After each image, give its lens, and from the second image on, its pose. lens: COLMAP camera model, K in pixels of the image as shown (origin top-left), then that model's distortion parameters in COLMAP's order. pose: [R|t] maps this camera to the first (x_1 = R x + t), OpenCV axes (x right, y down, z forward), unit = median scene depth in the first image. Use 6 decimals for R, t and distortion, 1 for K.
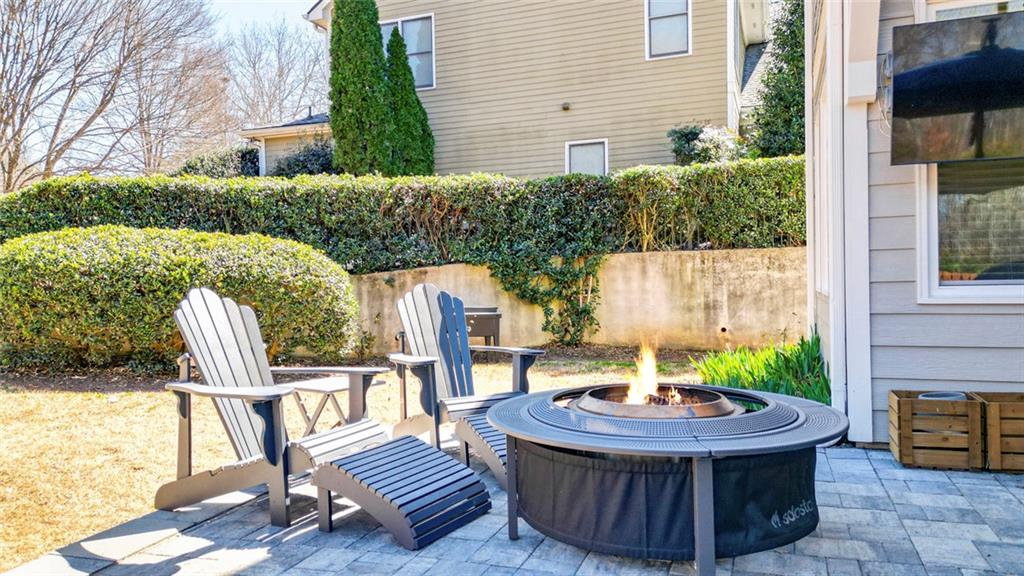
lens RADIAL K [[715.0, 0, 512.0], [0, 715.0, 288.0], [0, 0, 1]] dist [0.091628, -0.105865]
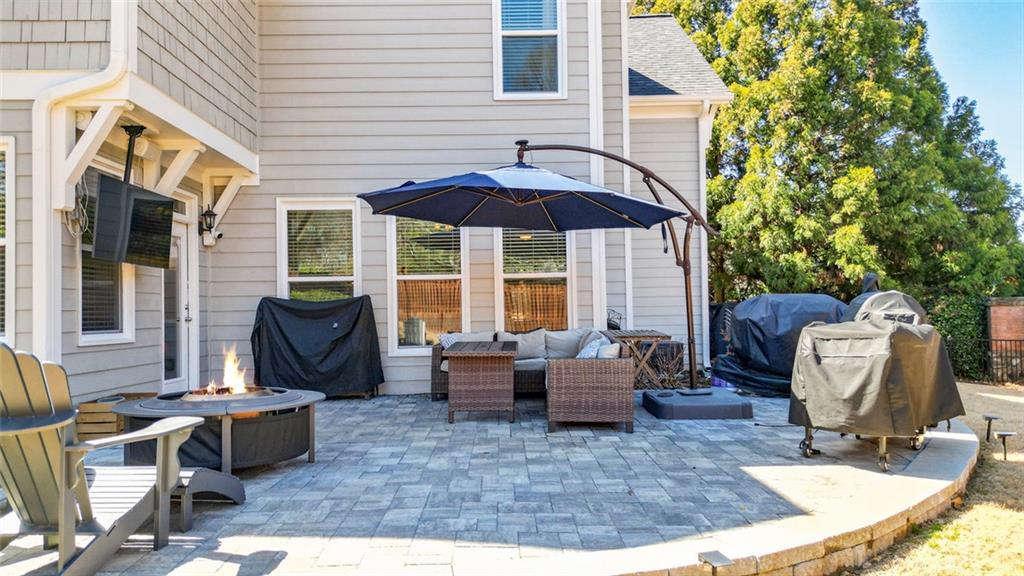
lens RADIAL K [[693.3, 0, 512.4], [0, 693.3, 292.9], [0, 0, 1]] dist [0.082408, -0.089830]
pose [[-0.364197, 0.055058, 0.929693, -1.621062], [0.031255, 0.998411, -0.046883, 0.009543], [-0.930797, 0.011983, -0.365339, 0.943583]]
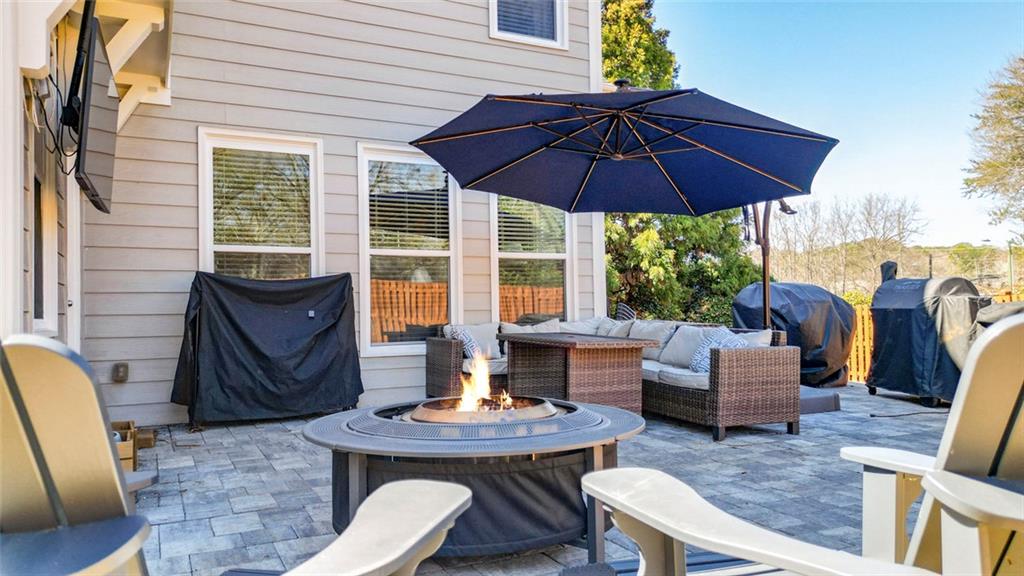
lens RADIAL K [[710.0, 0, 484.7], [0, 710.0, 285.3], [0, 0, 1]] dist [-0.000252, 0.182794]
pose [[-0.719625, 0.064271, 0.691382, -0.525621], [0.037300, 0.997847, -0.053936, 0.032901], [-0.693360, -0.013025, -0.720474, 1.683131]]
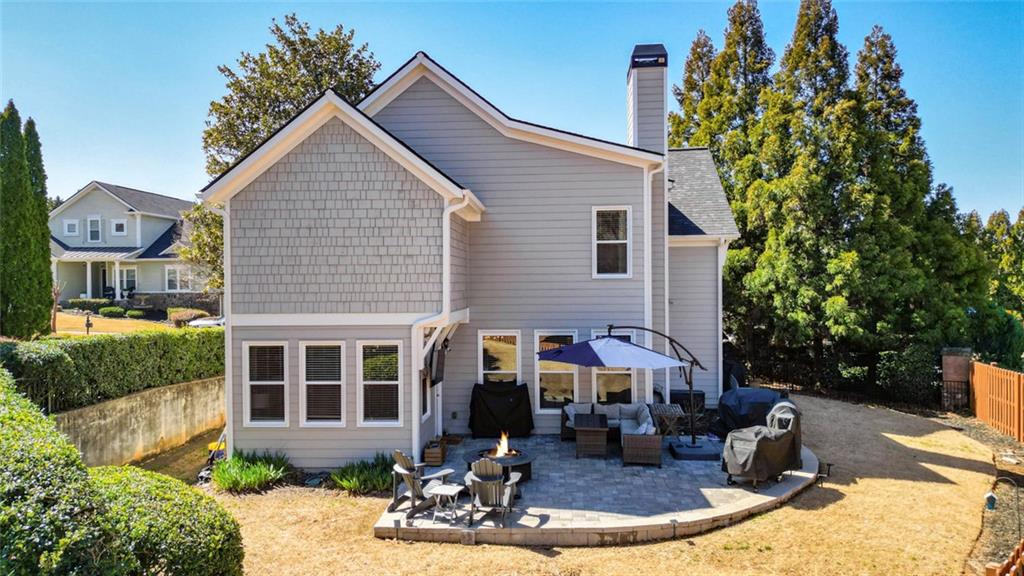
lens RADIAL K [[715.0, 0, 512.0], [0, 715.0, 288.0], [0, 0, 1]] dist [0.091628, -0.105865]
pose [[-0.286952, 0.011420, 0.957877, -4.108065], [0.023653, 0.999709, -0.004833, -0.850702], [-0.957653, 0.021270, -0.287139, 2.152551]]
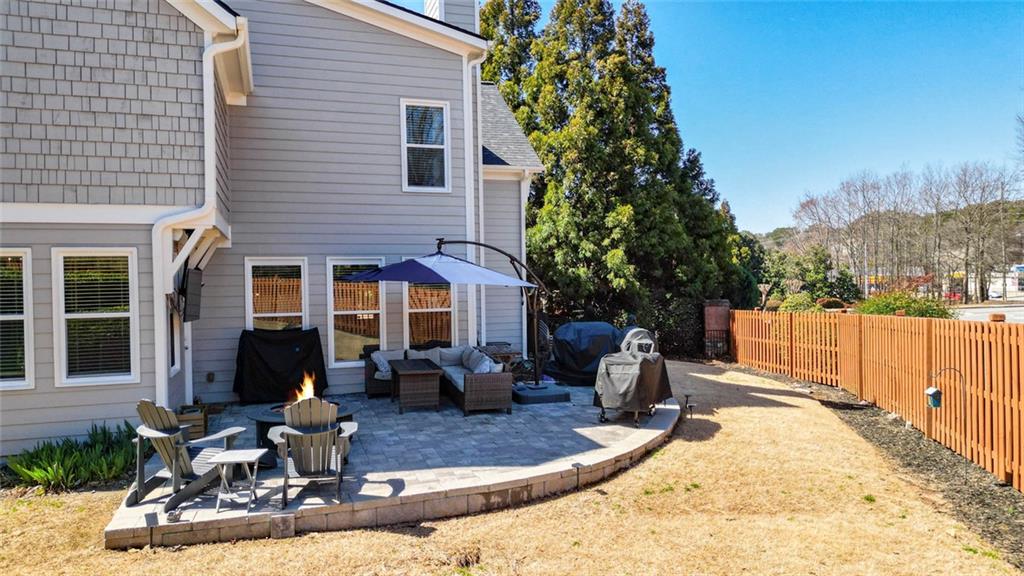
lens RADIAL K [[698.3, 0, 496.9], [0, 698.3, 293.5], [0, 0, 1]] dist [0.097756, -0.103800]
pose [[-0.612715, 0.016385, 0.790134, -2.669182], [0.035127, 0.999362, 0.006516, -0.317874], [-0.789523, 0.031747, -0.612900, 2.139009]]
